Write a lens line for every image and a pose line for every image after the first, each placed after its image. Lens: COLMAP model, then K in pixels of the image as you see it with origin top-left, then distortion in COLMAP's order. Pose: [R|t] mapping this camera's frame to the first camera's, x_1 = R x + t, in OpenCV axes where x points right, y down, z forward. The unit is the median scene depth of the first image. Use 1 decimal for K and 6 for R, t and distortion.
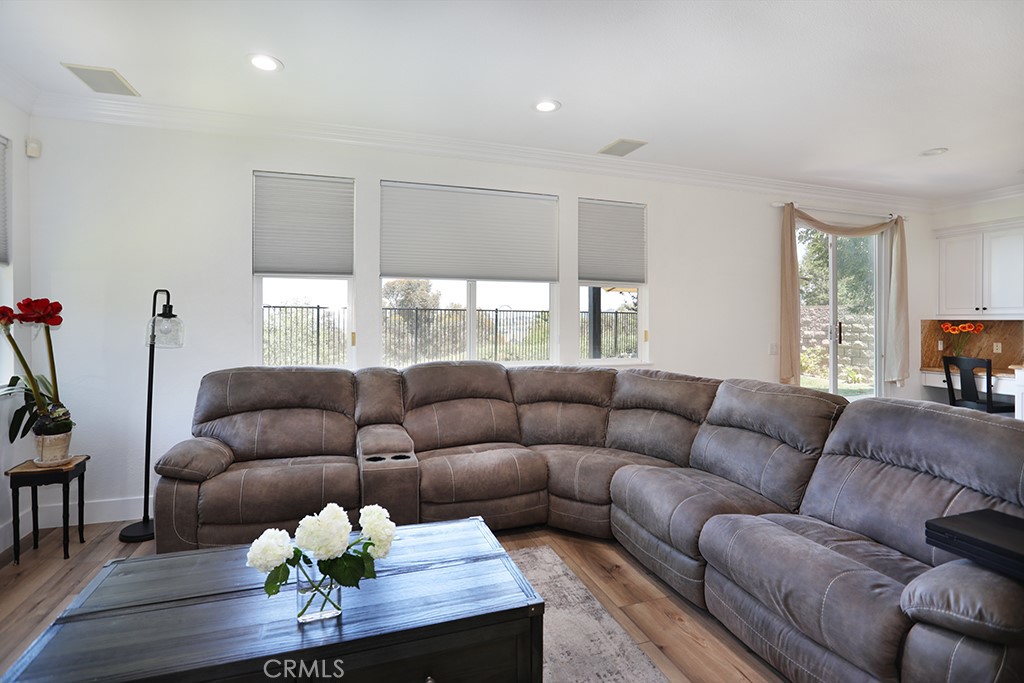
lens RADIAL K [[505.2, 0, 511.7], [0, 505.2, 320.2], [0, 0, 1]] dist [-0.061167, 0.029103]
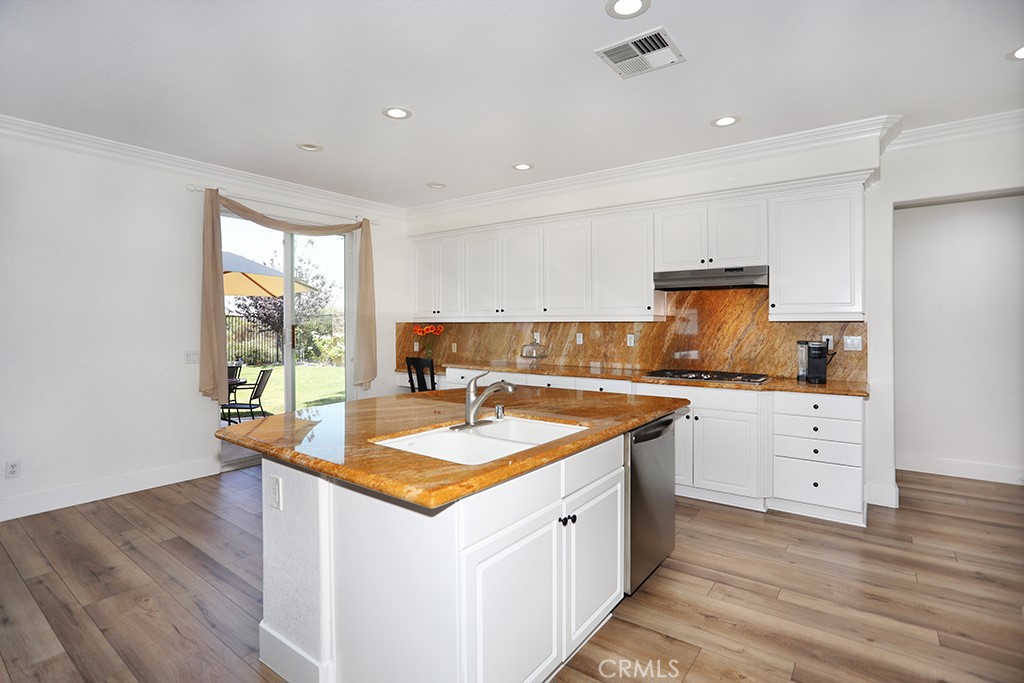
lens RADIAL K [[505.2, 0, 511.7], [0, 505.2, 320.2], [0, 0, 1]] dist [-0.061167, 0.029103]
pose [[0.822049, -0.001446, 0.569415, 0.449565], [0.006701, 0.999952, -0.007133, 0.004055], [-0.569378, 0.009679, 0.822019, -0.008923]]
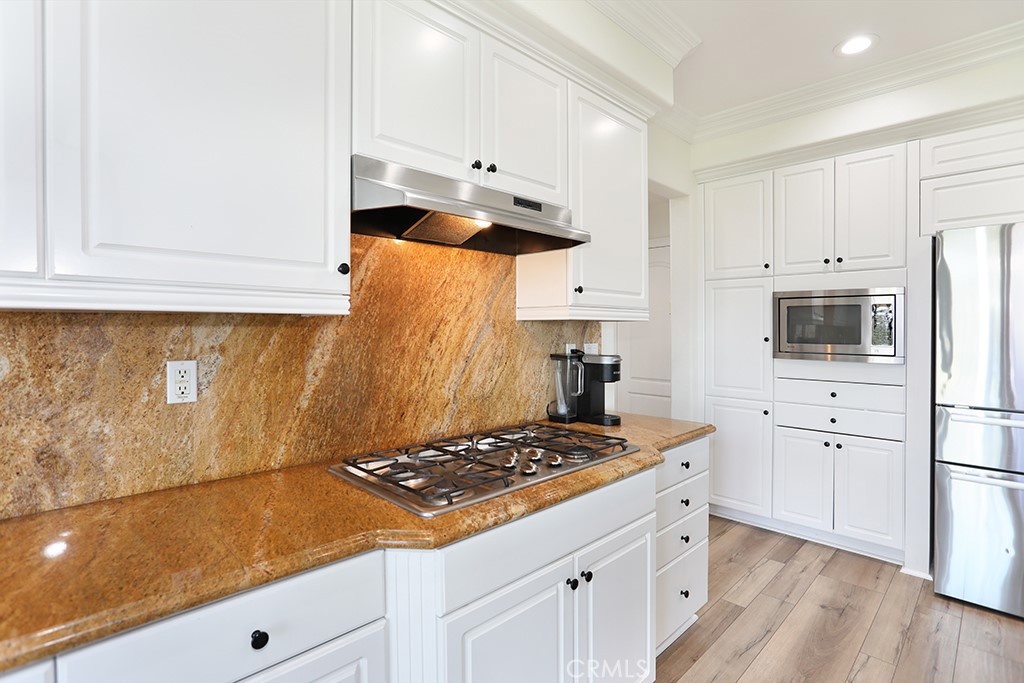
lens RADIAL K [[496.3, 0, 469.6], [0, 496.3, 339.3], [0, 0, 1]] dist [-0.022140, 0.001090]
pose [[-0.416568, -0.019583, 0.908893, 0.835143], [0.004288, 0.999715, 0.023505, 0.008490], [-0.909094, 0.013689, -0.416366, 0.550478]]
